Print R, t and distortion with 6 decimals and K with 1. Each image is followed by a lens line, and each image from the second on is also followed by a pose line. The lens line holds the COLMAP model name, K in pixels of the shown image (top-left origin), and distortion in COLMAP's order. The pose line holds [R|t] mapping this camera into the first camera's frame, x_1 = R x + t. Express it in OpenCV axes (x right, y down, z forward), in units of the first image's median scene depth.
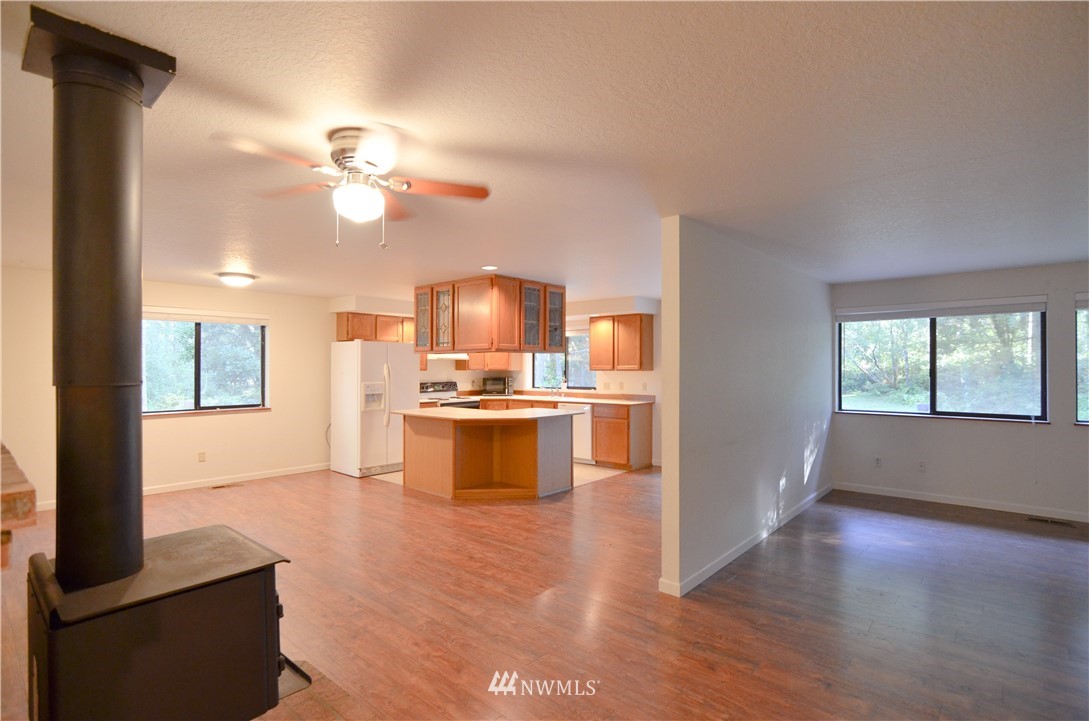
lens RADIAL K [[531.5, 0, 551.6], [0, 531.5, 365.3], [0, 0, 1]] dist [-0.004192, 0.000765]
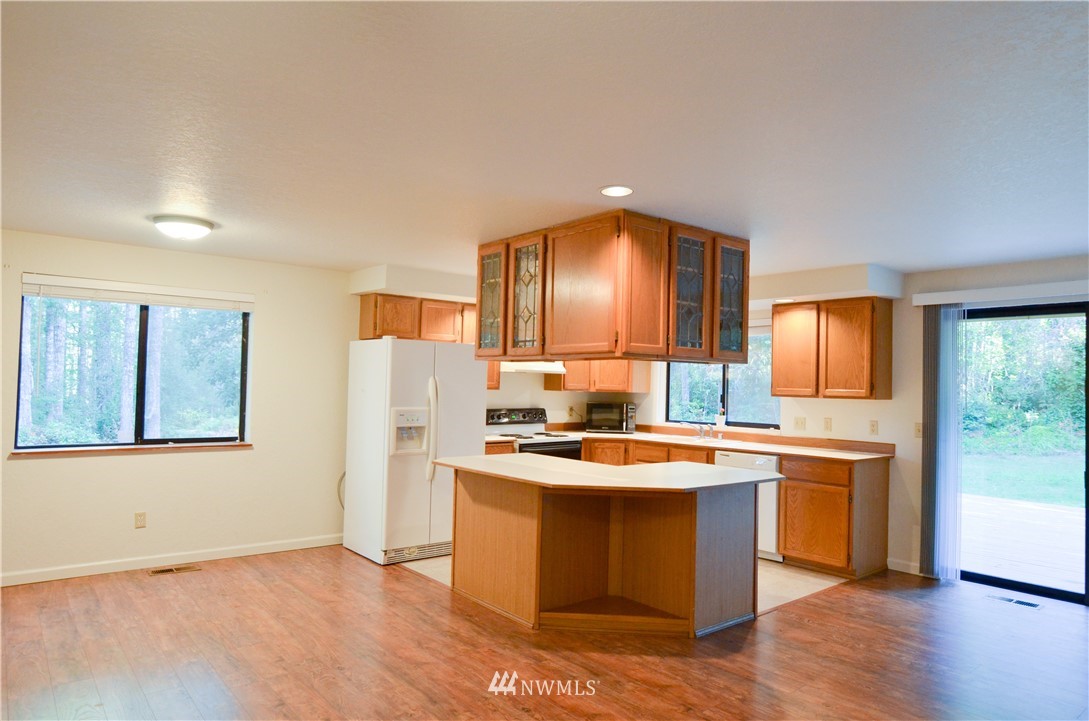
lens RADIAL K [[679.3, 0, 545.5], [0, 679.3, 360.1], [0, 0, 1]] dist [-0.009986, -0.001238]
pose [[0.984607, 0.016314, -0.174018, -0.054319], [-0.022361, 0.999210, -0.032844, 0.000323], [0.173345, 0.036230, 0.984195, 0.282889]]
